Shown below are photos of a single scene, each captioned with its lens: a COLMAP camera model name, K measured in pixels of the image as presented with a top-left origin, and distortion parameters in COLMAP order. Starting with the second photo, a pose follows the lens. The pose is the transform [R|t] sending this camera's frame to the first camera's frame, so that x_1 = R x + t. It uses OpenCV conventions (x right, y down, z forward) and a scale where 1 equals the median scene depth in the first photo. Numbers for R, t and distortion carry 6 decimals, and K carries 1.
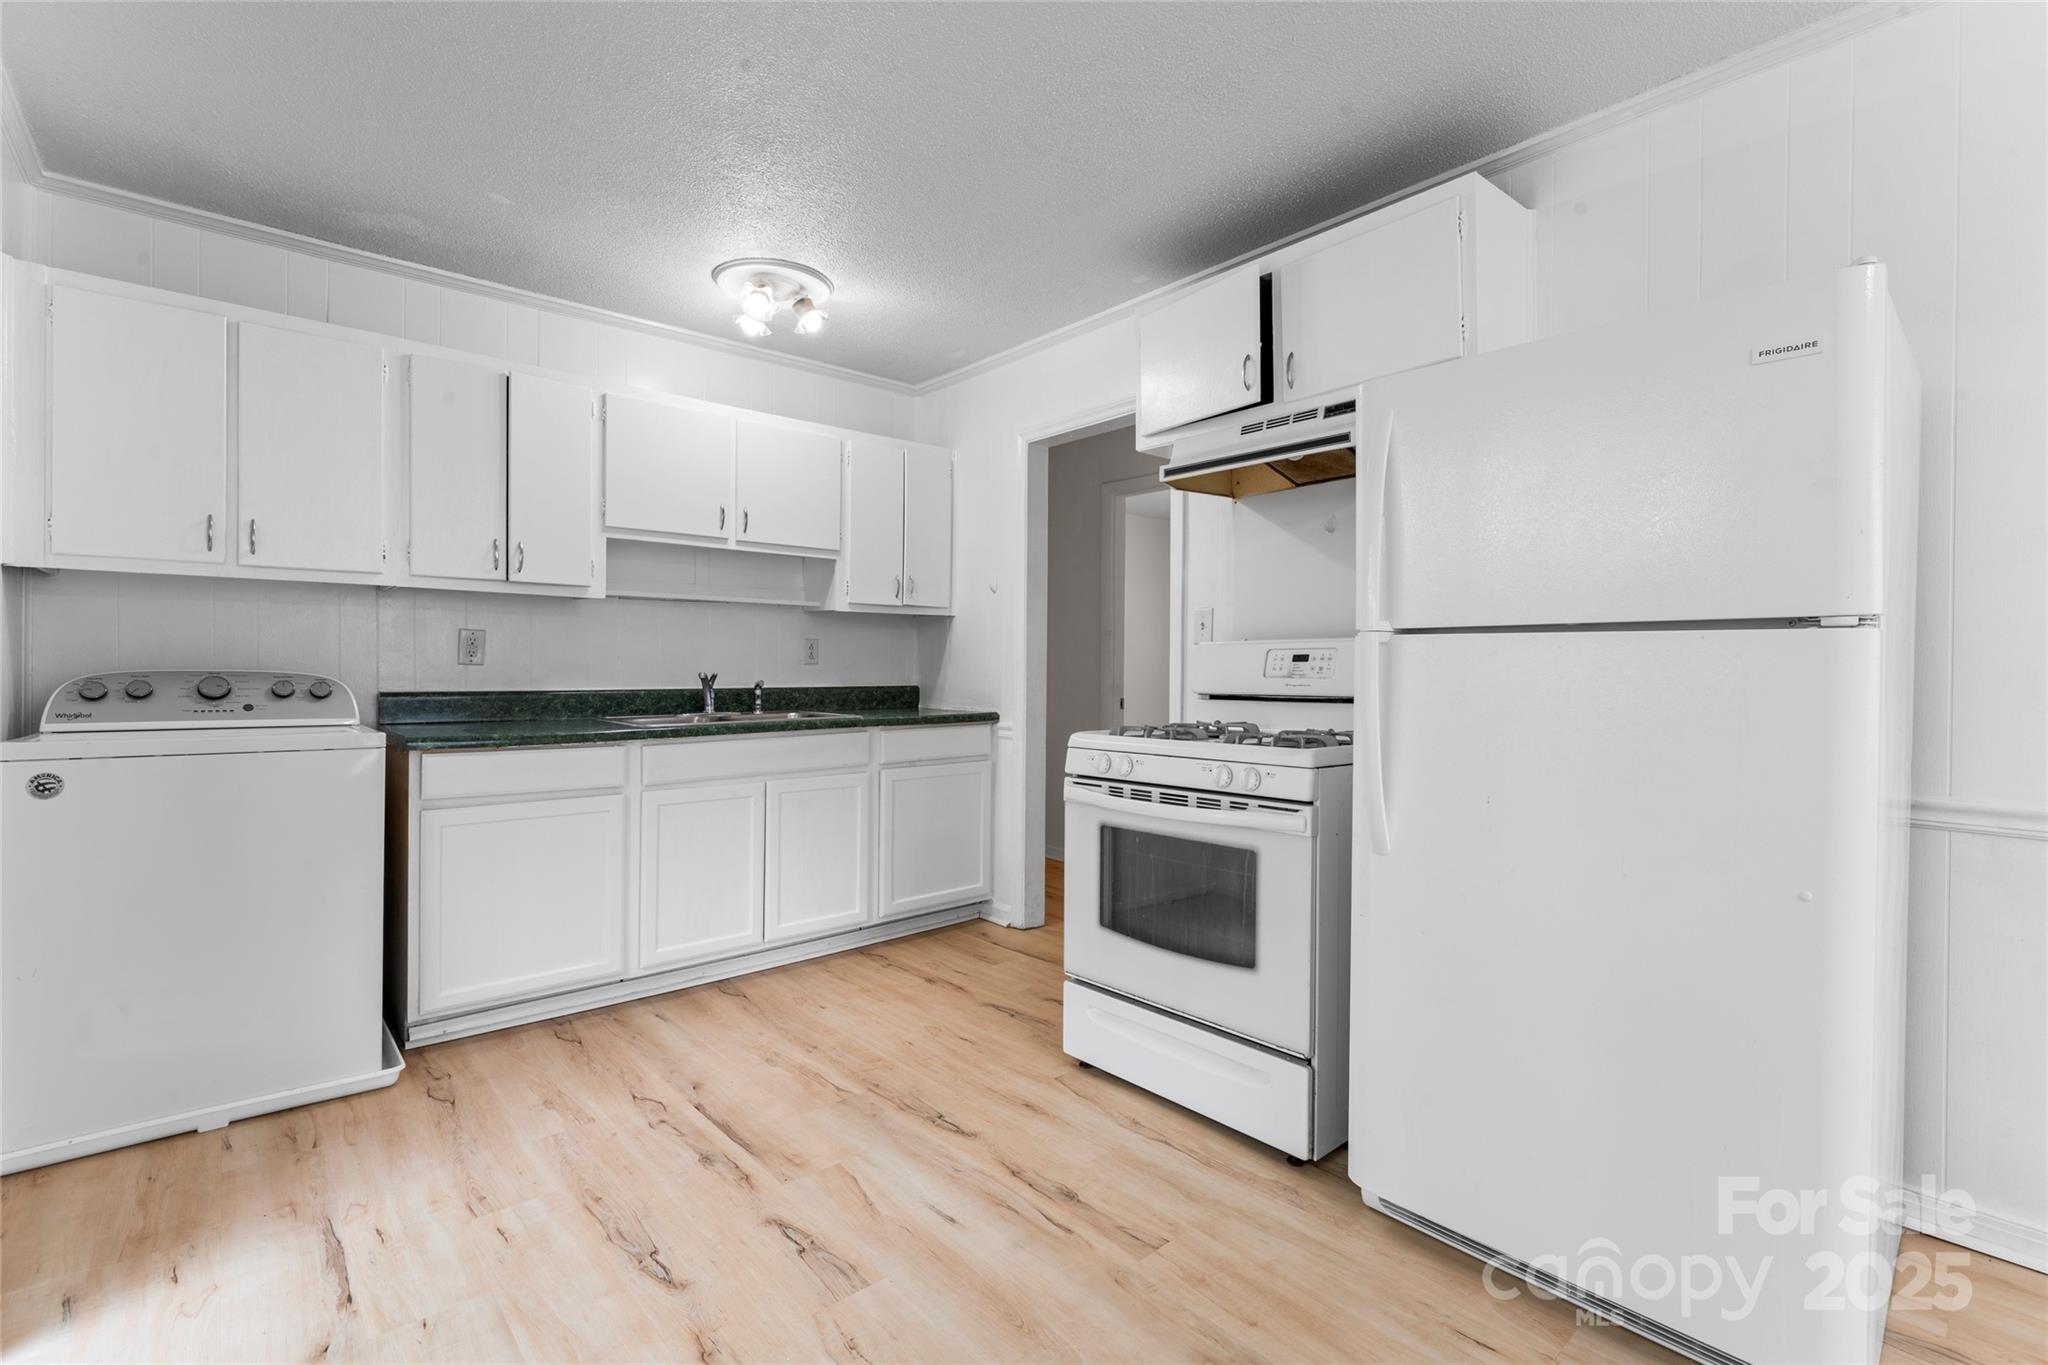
lens RADIAL K [[915.3, 0, 1027.2], [0, 915.3, 660.7], [0, 0, 1]] dist [-0.003414, 0.000096]
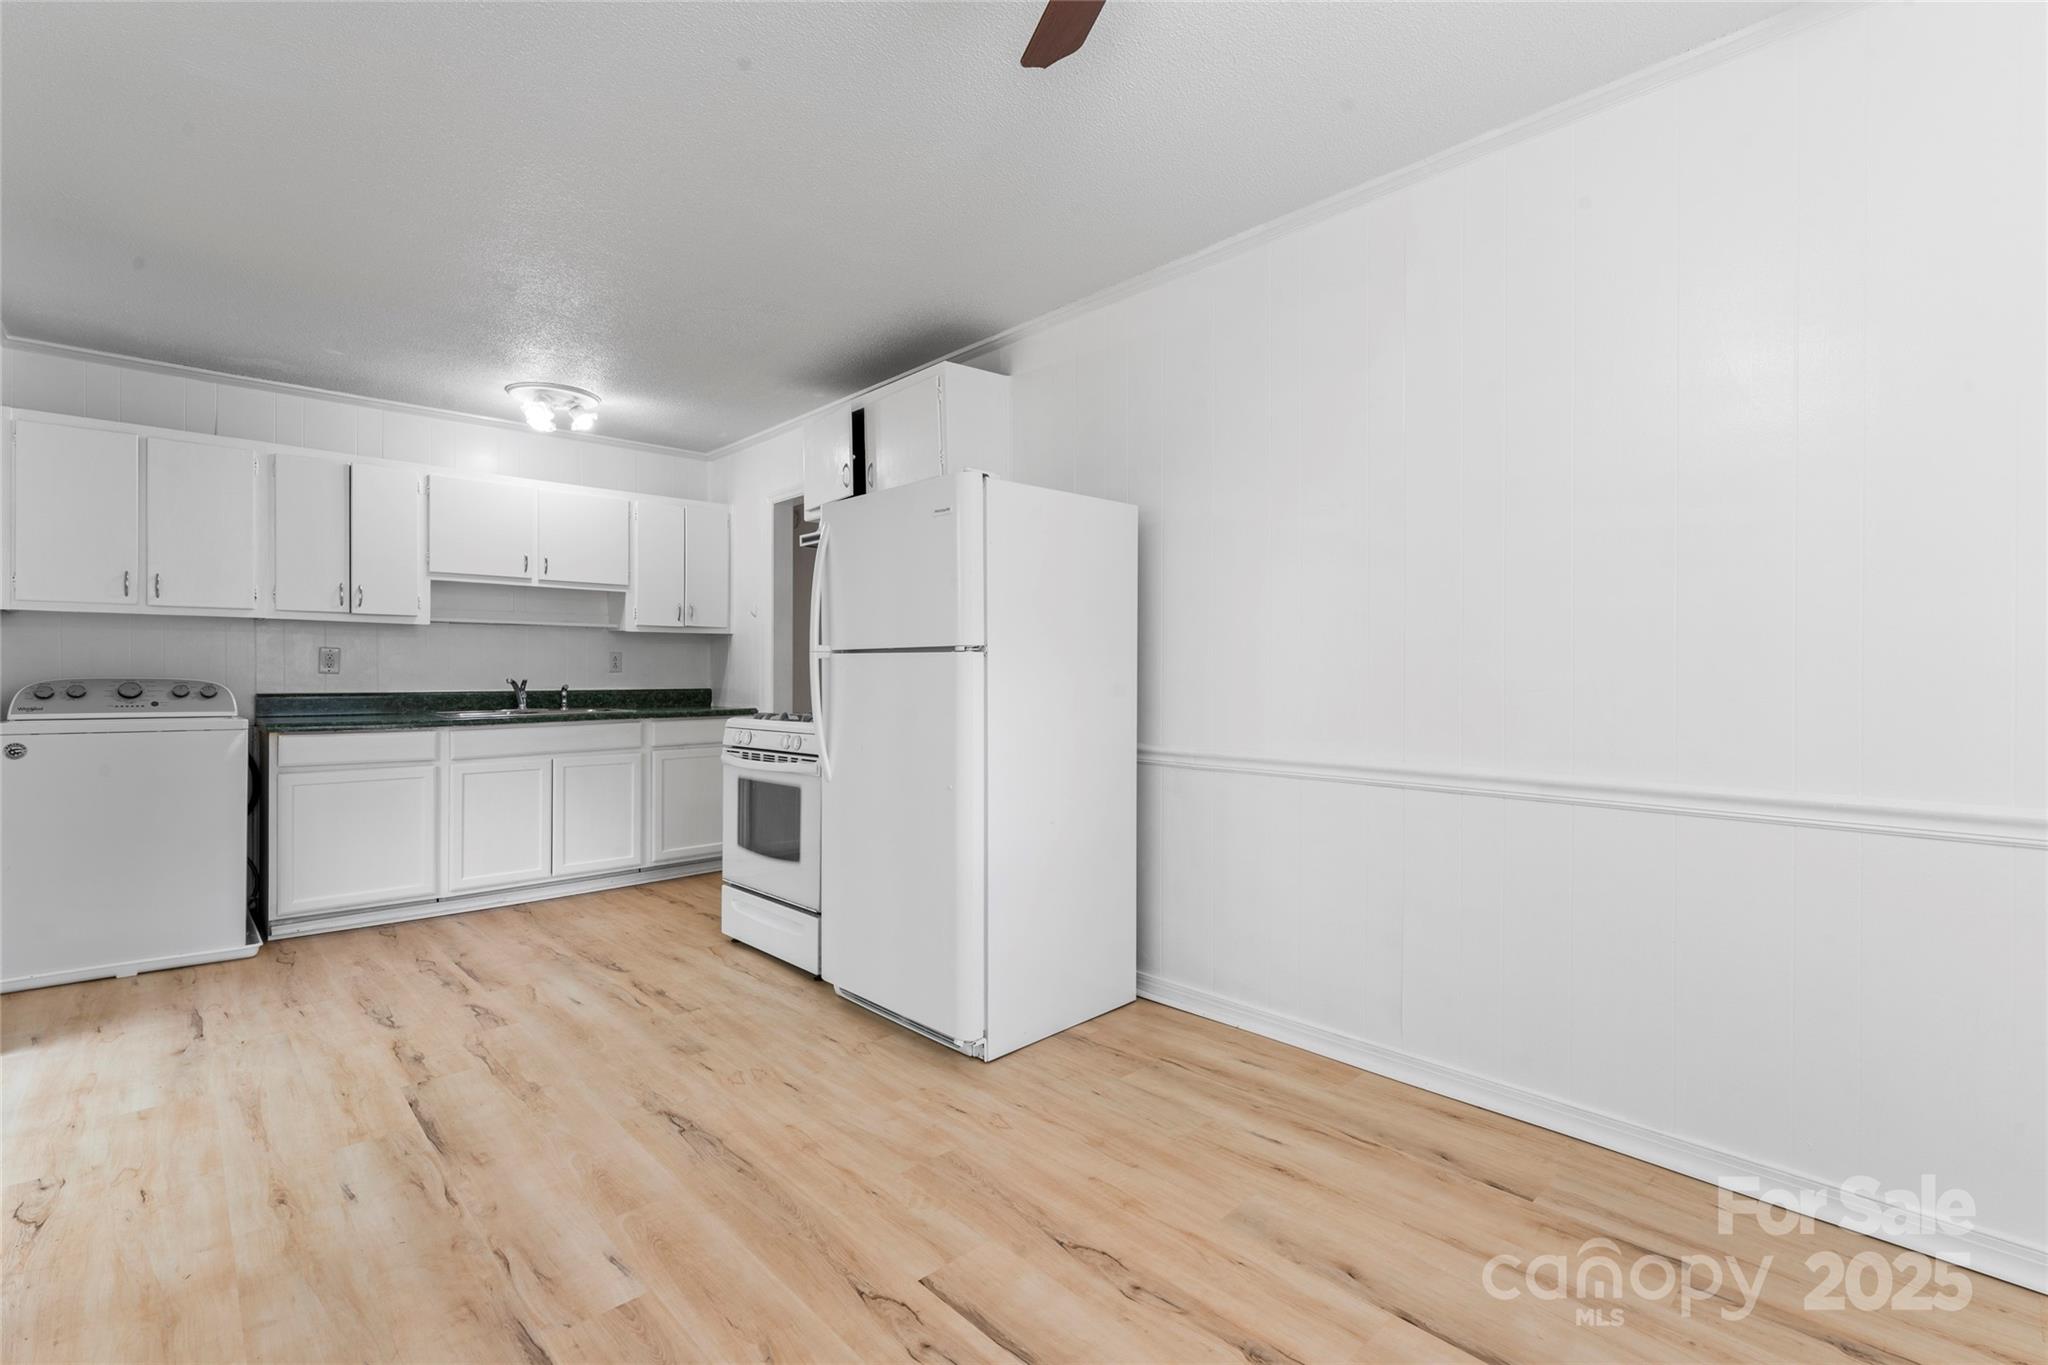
lens RADIAL K [[915.3, 0, 1032.1], [0, 915.3, 665.3], [0, 0, 1]] dist [-0.003414, 0.000096]
pose [[0.999292, -0.003967, 0.037408, 0.488928], [0.004054, 0.999989, -0.002243, -0.000752], [-0.037399, 0.002393, 0.999298, -0.503659]]
